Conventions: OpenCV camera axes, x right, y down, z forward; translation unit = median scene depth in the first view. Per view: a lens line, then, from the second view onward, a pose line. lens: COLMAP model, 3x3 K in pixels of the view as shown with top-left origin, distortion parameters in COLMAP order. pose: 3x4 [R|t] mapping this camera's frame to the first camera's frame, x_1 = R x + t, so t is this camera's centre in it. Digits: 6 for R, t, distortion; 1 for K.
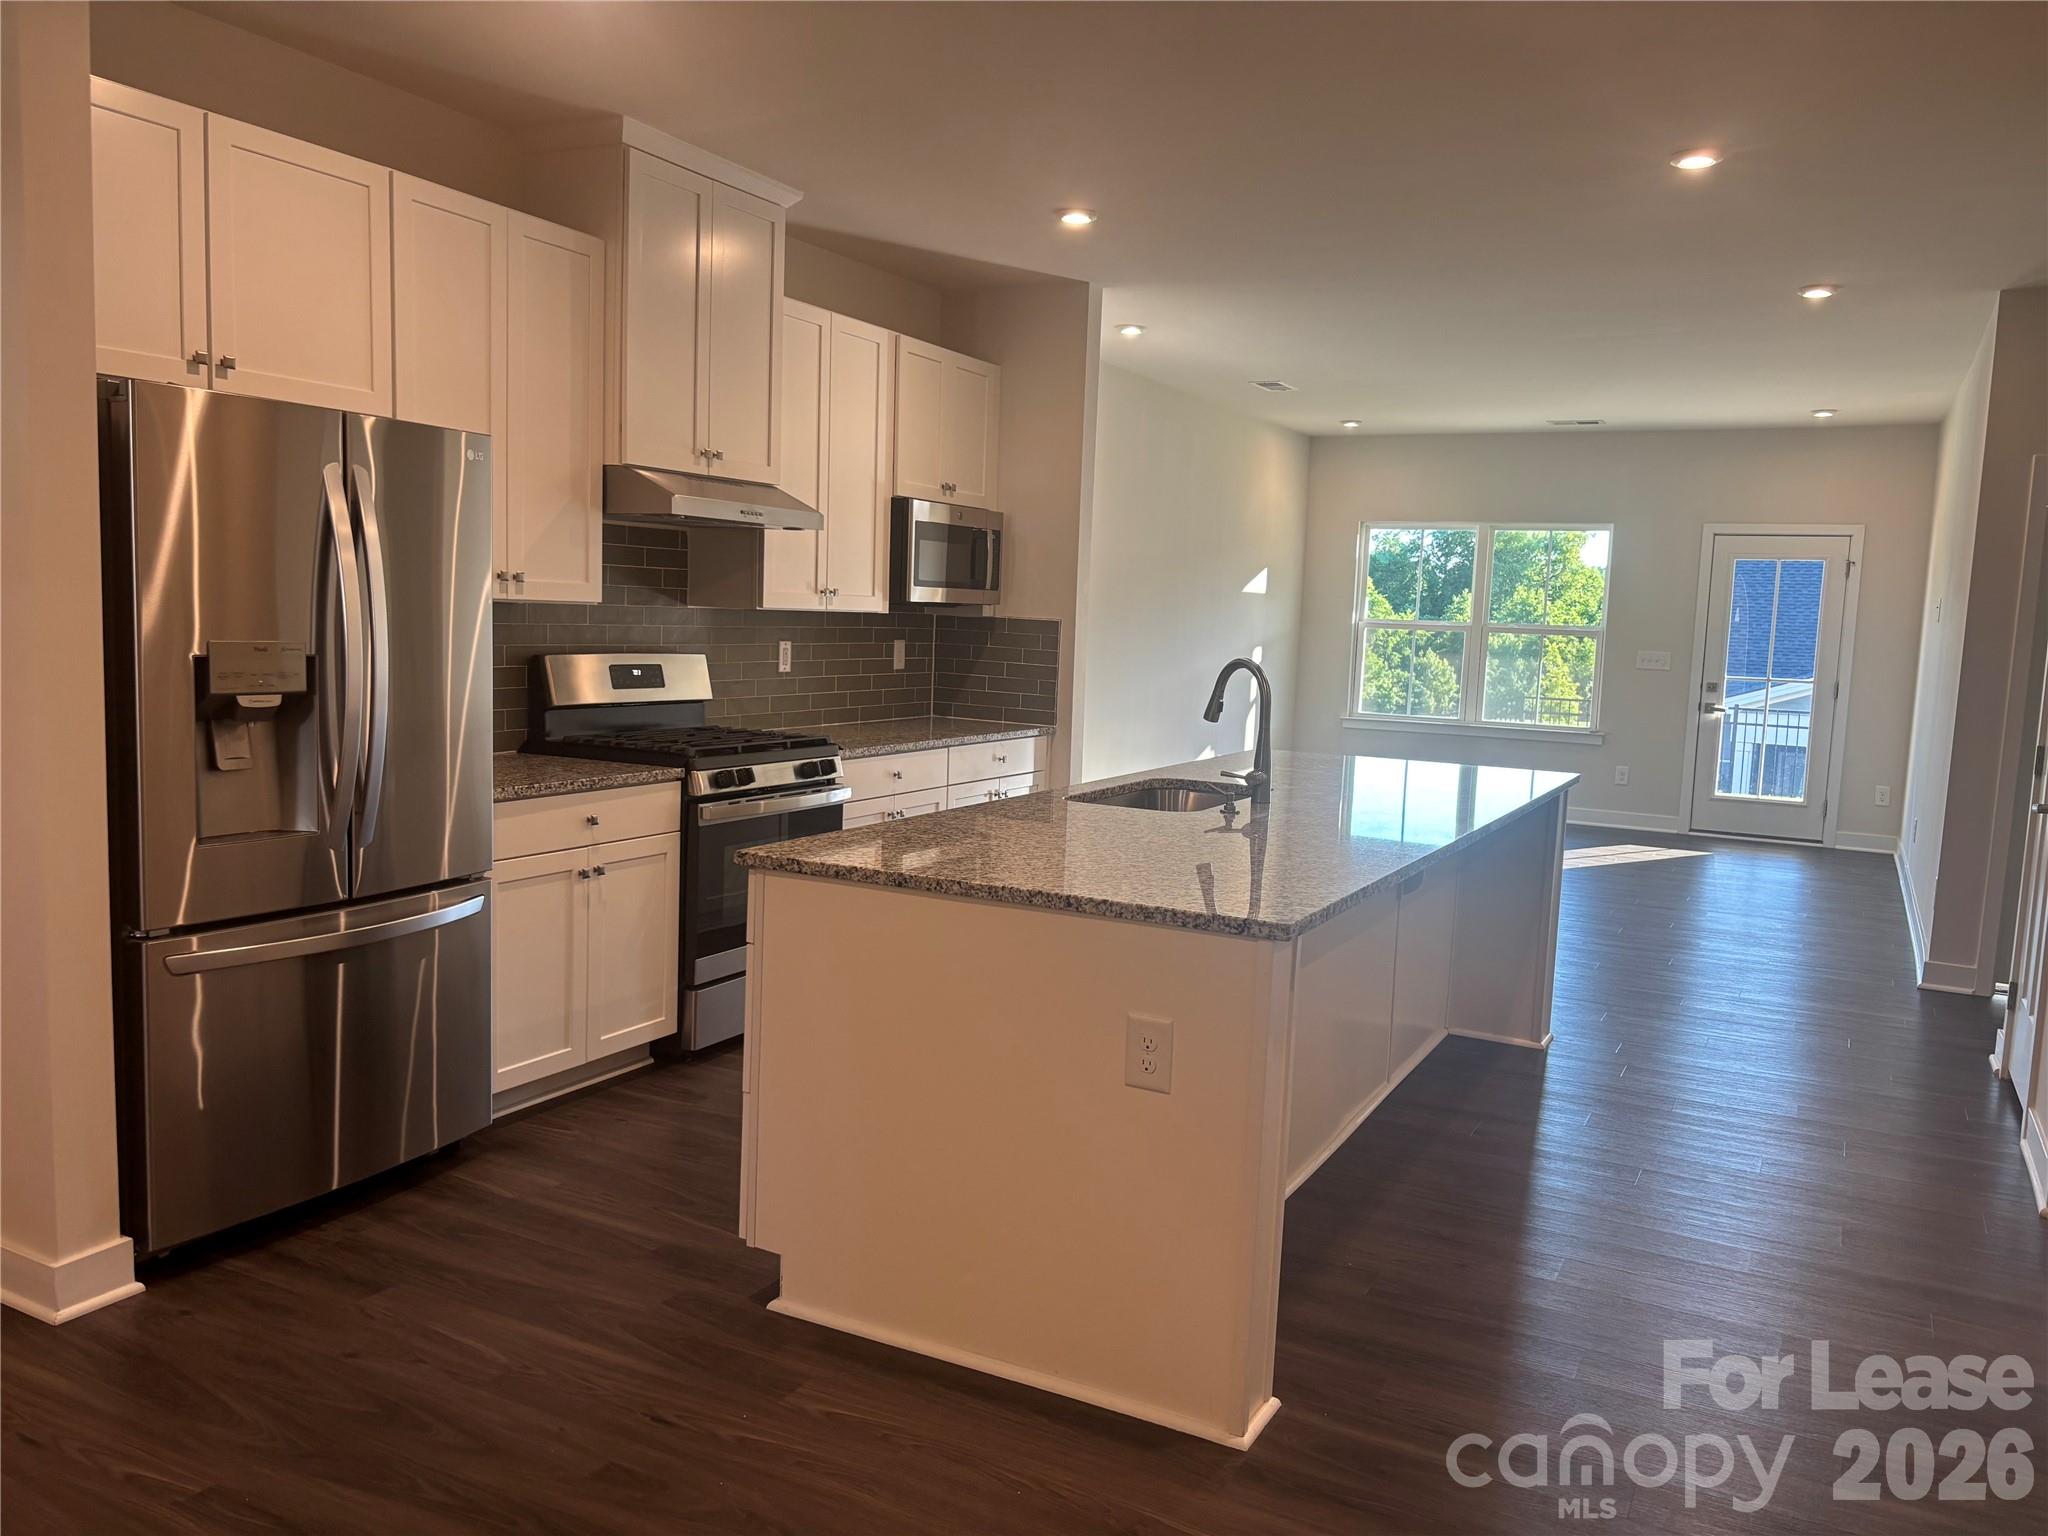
lens RADIAL K [[1548.0, 0, 1024.4], [0, 1548.0, 766.2], [0, 0, 1]] dist [0.002176, -0.005693]
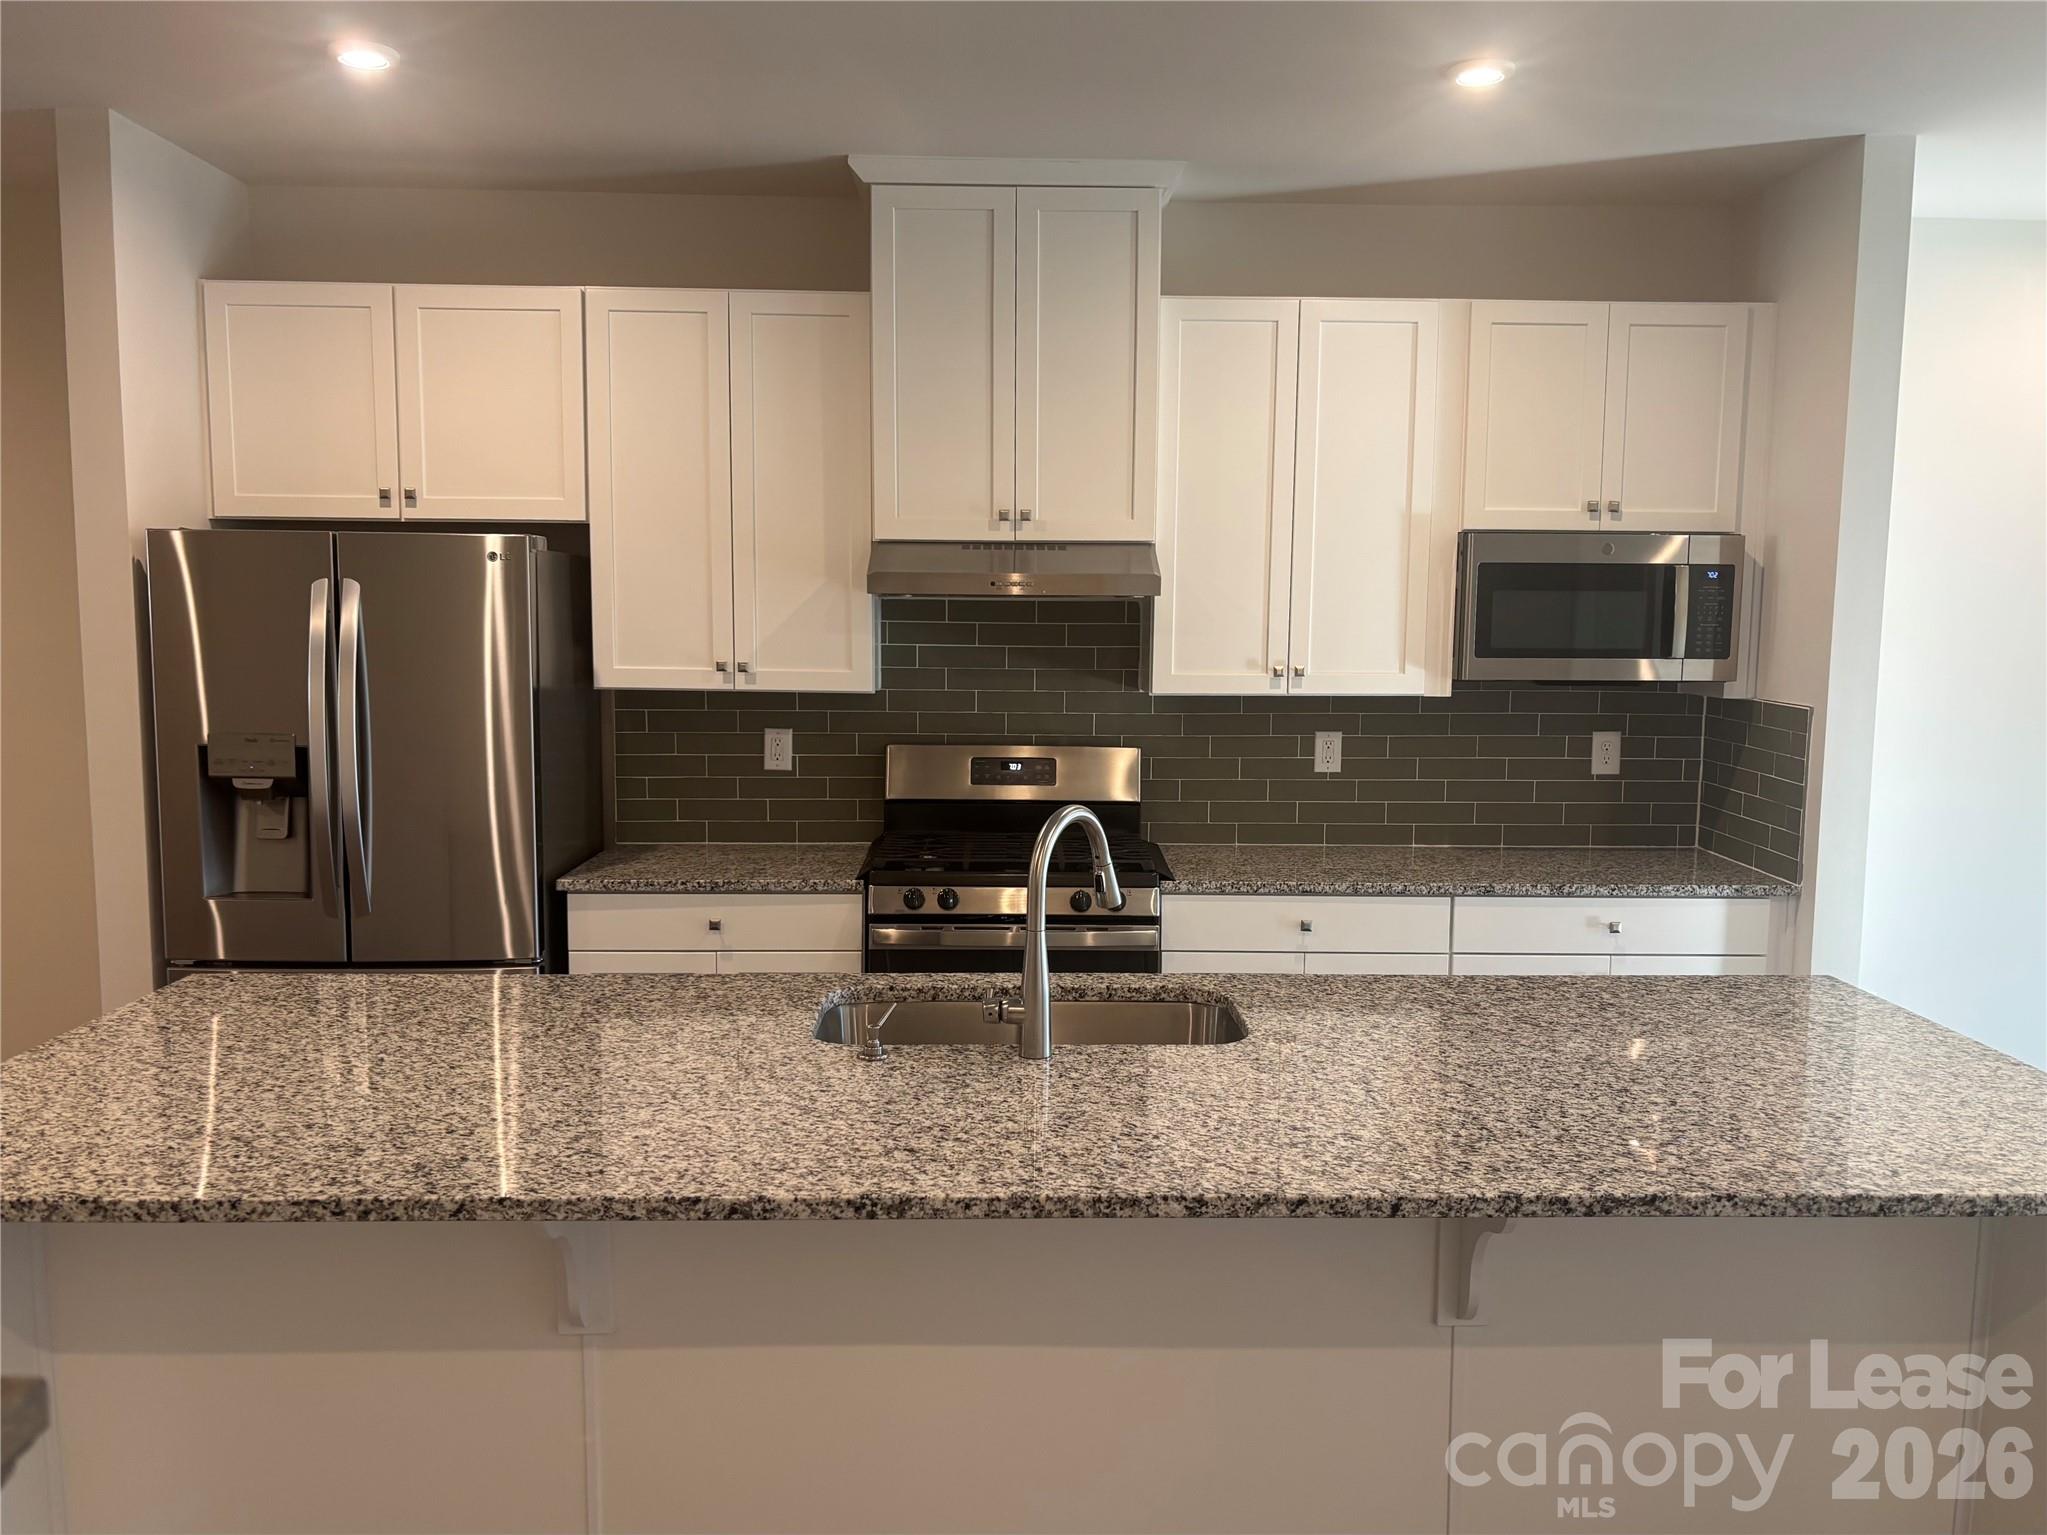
lens RADIAL K [[1584.2, 0, 1024.4], [0, 1584.2, 775.8], [0, 0, 1]] dist [-0.000359, -0.002807]
pose [[0.487623, 0.056779, -0.871206, 0.520012], [-0.078533, 0.996690, 0.021001, -0.072655], [0.869515, 0.058178, 0.490468, 0.552898]]
